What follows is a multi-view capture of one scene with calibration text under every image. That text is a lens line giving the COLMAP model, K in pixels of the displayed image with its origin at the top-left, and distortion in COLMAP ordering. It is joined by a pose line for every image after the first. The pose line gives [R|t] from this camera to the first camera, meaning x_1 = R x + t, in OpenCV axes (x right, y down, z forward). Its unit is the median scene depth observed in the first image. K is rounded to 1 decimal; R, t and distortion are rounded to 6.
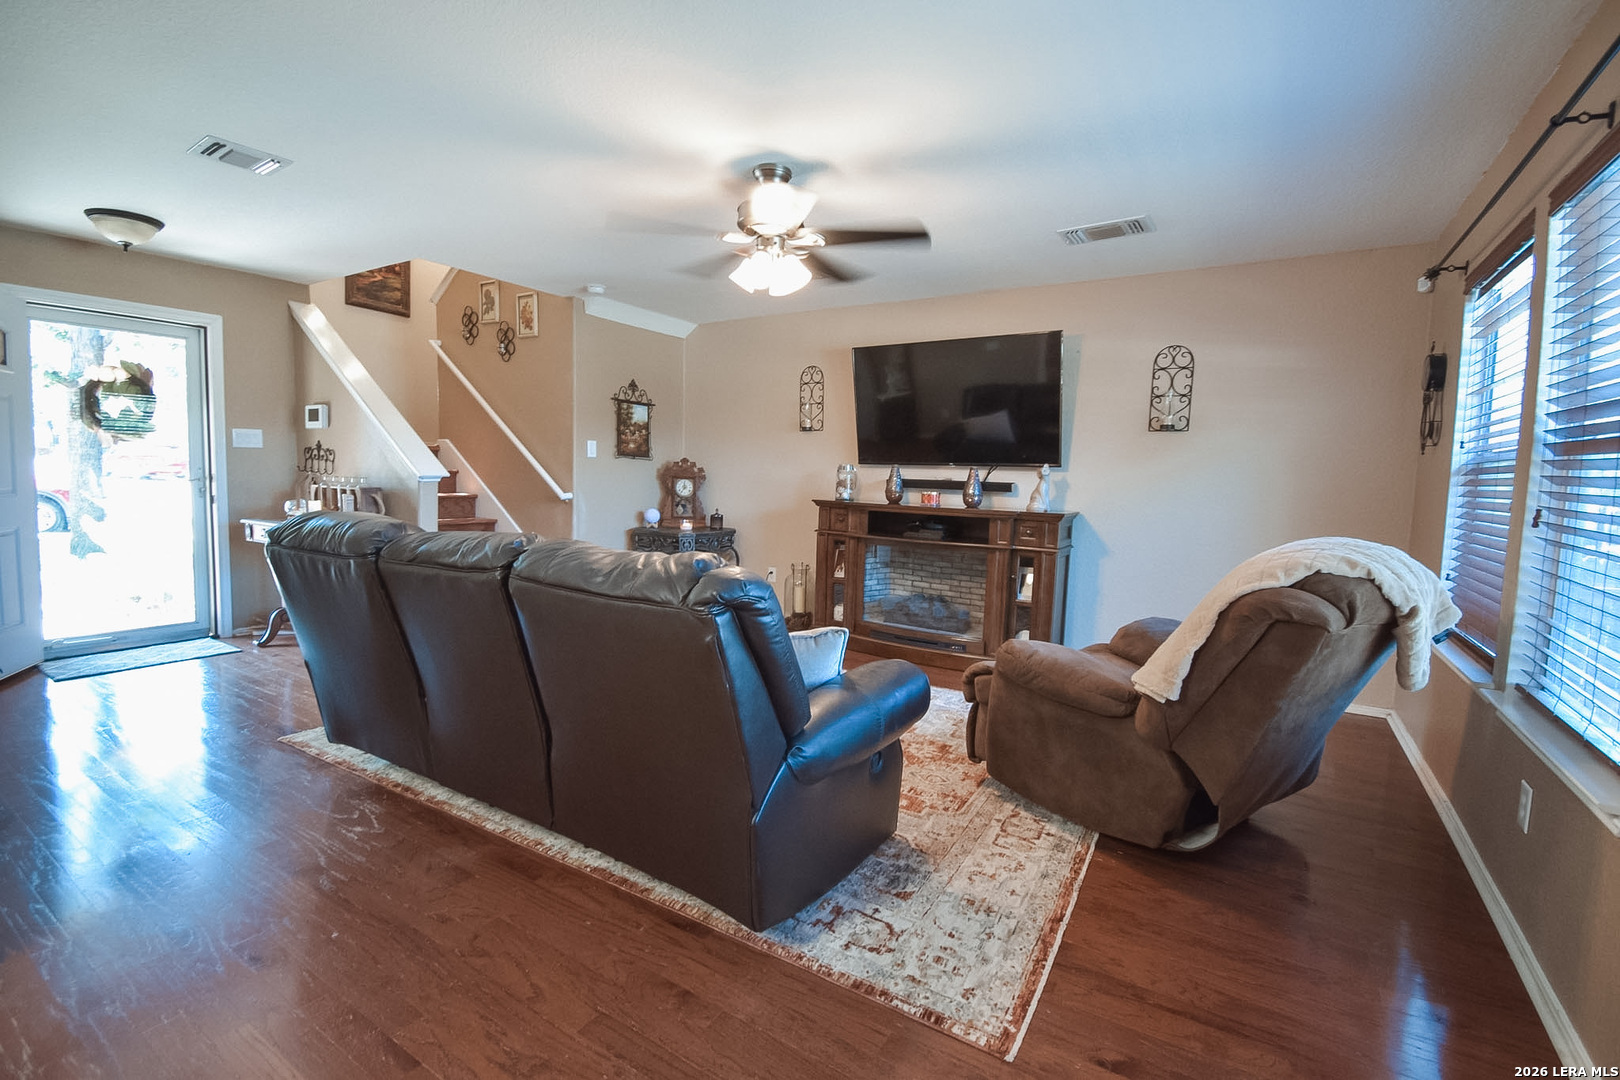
lens RADIAL K [[711.9, 0, 813.4], [0, 711.9, 533.1], [0, 0, 1]] dist [0.028243, -0.029933]
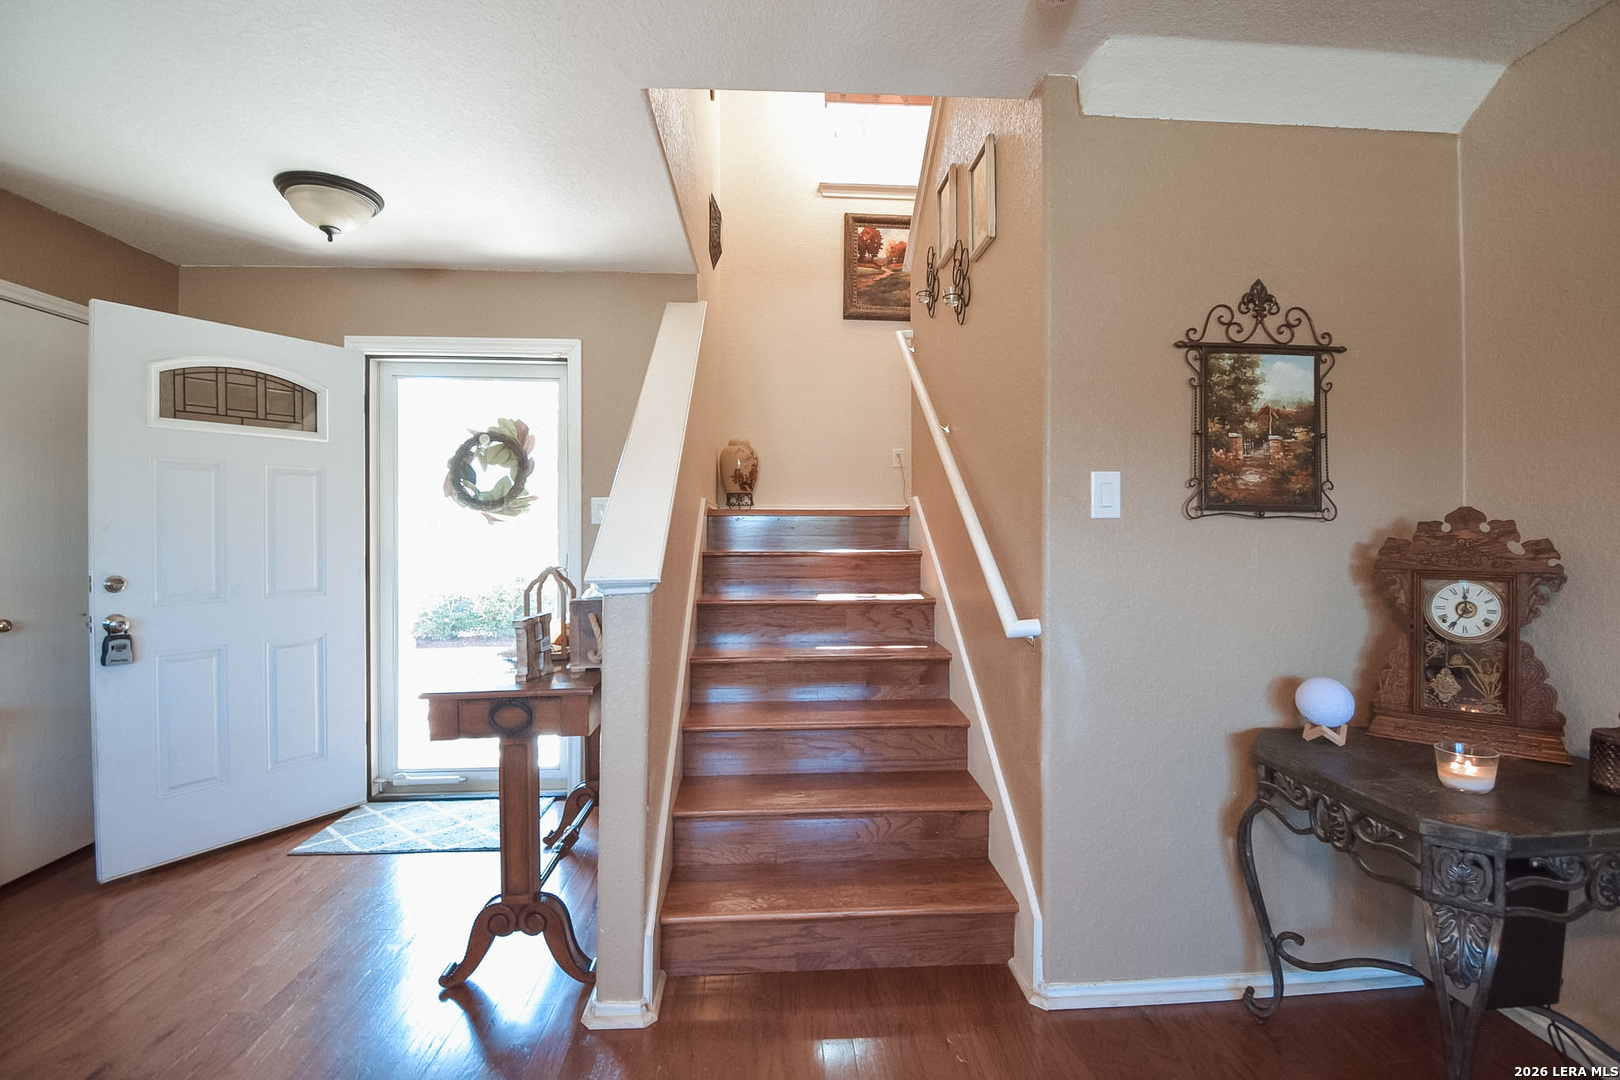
lens RADIAL K [[711.9, 0, 813.4], [0, 711.9, 533.1], [0, 0, 1]] dist [0.028243, -0.029933]
pose [[0.583447, -0.020959, -0.811881, -0.109578], [-0.050146, 0.996830, -0.061770, -0.069854], [0.810602, 0.076752, 0.580546, 0.676565]]
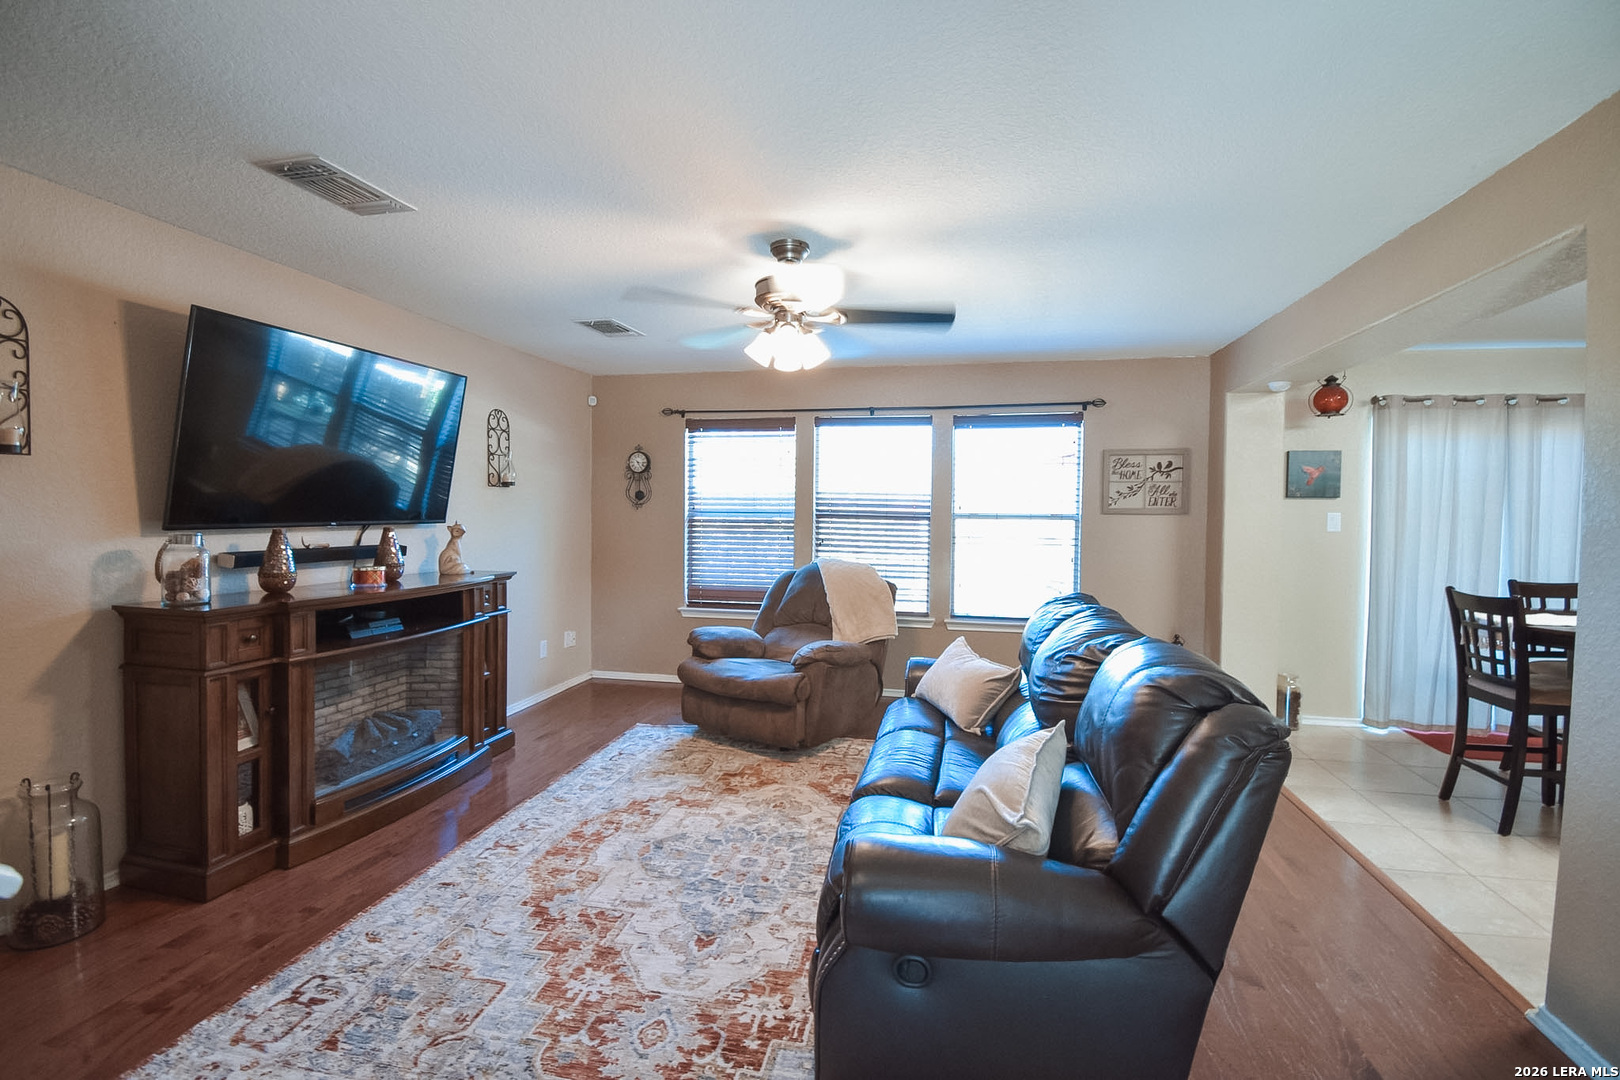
lens RADIAL K [[711.9, 0, 813.4], [0, 711.9, 533.1], [0, 0, 1]] dist [0.028243, -0.029933]
pose [[-0.337666, -0.061476, 0.939256, -0.542408], [0.059940, 0.994435, 0.086636, -0.107335], [-0.939356, 0.085553, -0.332102, 0.714492]]
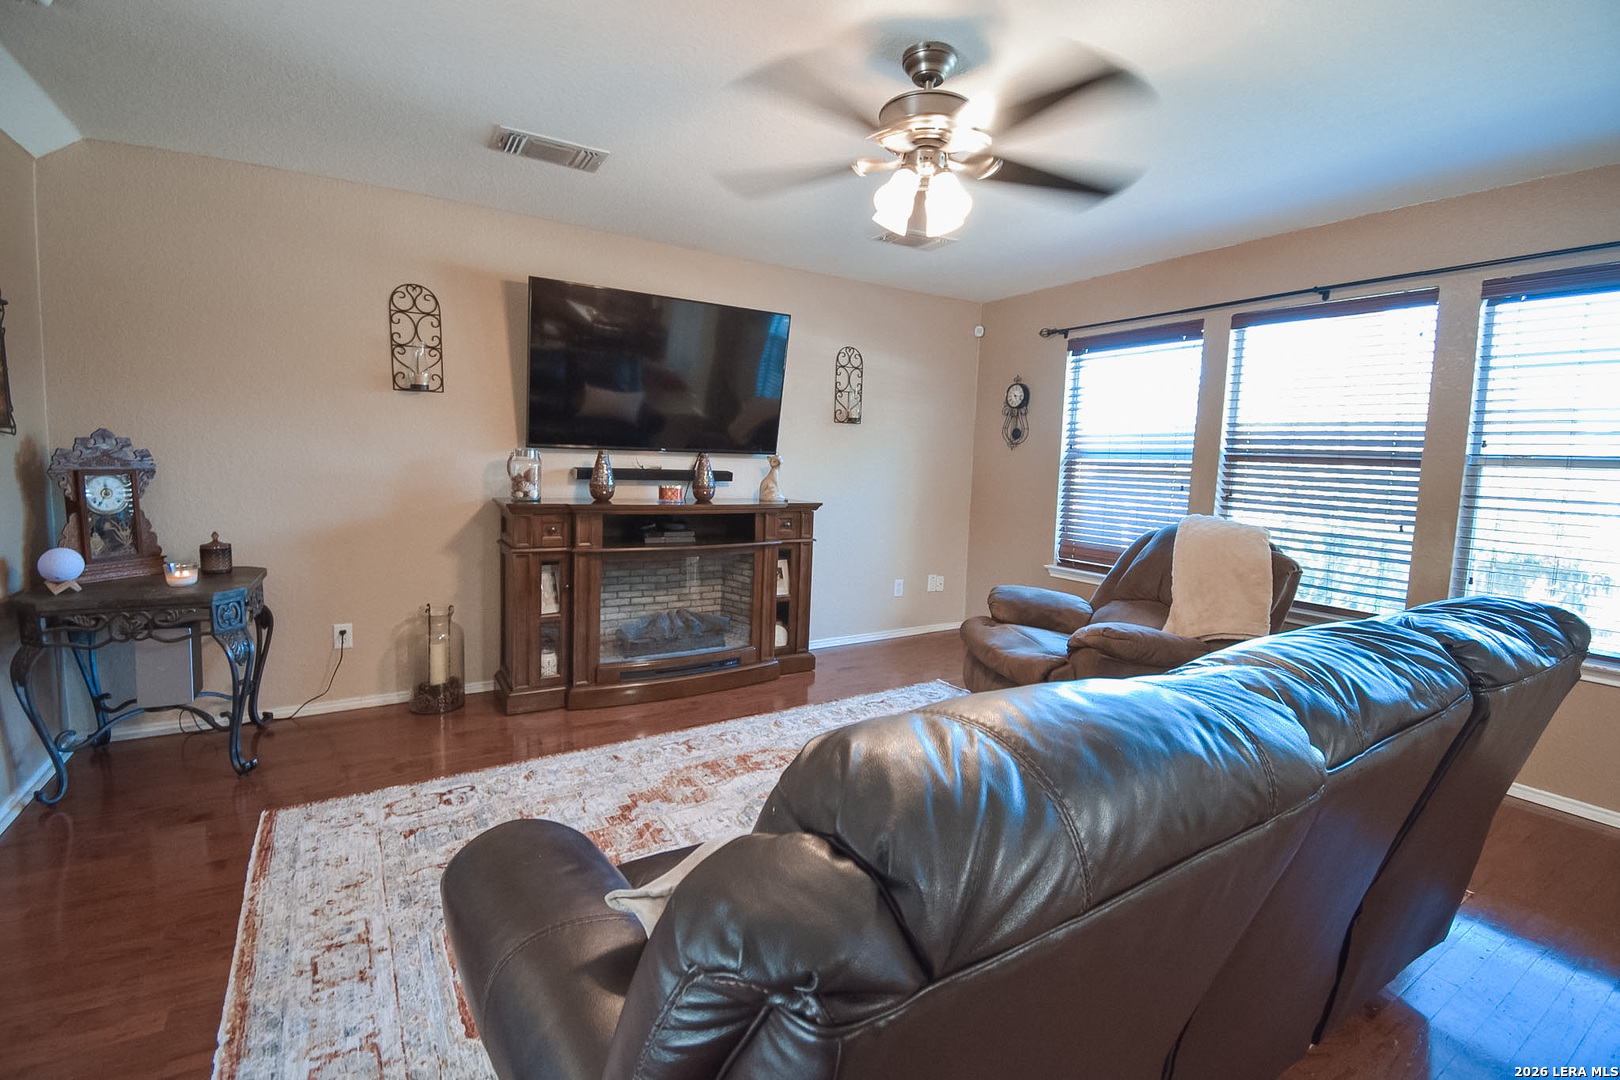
lens RADIAL K [[711.9, 0, 813.4], [0, 711.9, 533.1], [0, 0, 1]] dist [0.028243, -0.029933]
pose [[0.444564, -0.107620, 0.889258, -0.424547], [0.058301, 0.994128, 0.091165, -0.058898], [-0.893848, 0.011316, 0.448228, 0.425675]]
